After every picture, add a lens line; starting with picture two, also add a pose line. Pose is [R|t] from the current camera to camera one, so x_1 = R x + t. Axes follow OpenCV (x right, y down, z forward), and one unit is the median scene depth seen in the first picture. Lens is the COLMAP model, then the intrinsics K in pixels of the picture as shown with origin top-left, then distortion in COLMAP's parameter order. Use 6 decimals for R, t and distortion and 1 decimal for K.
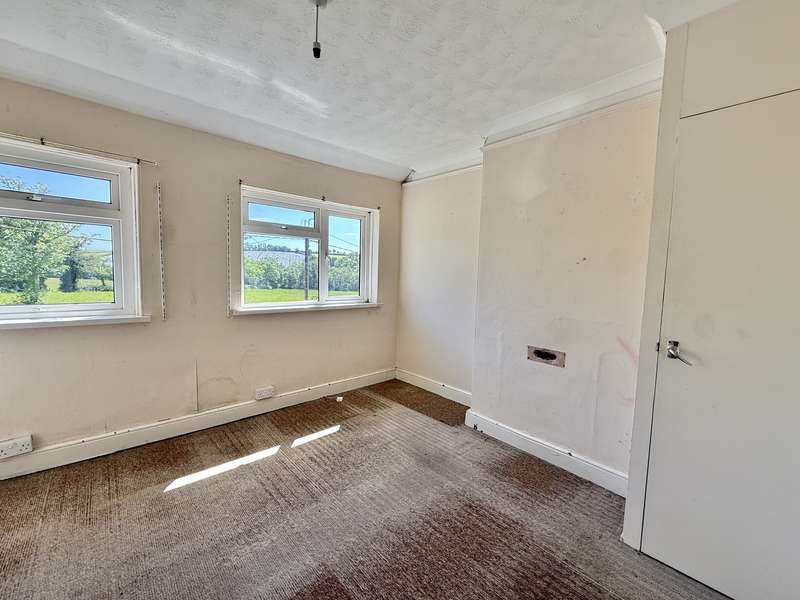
lens RADIAL K [[330.7, 0, 400.0], [0, 330.7, 300.0], [0, 0, 1]] dist [0.000786, -0.000049]
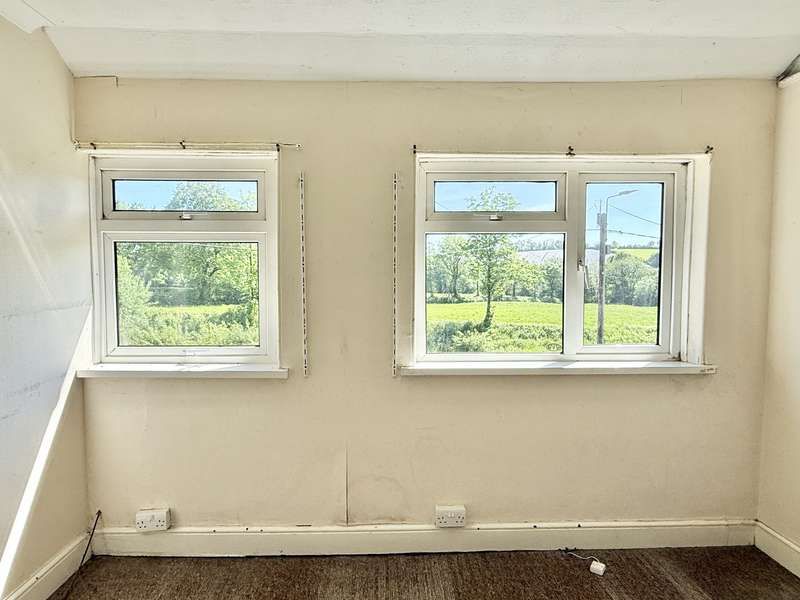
lens RADIAL K [[468.4, 0, 400.0], [0, 468.4, 300.0], [0, 0, 1]] dist [-0.000557, 0.000963]
pose [[0.761177, 0.006281, -0.648514, 0.032651], [-0.029824, 0.999234, -0.025327, -0.055416], [0.647858, 0.038619, 0.760782, 0.295695]]
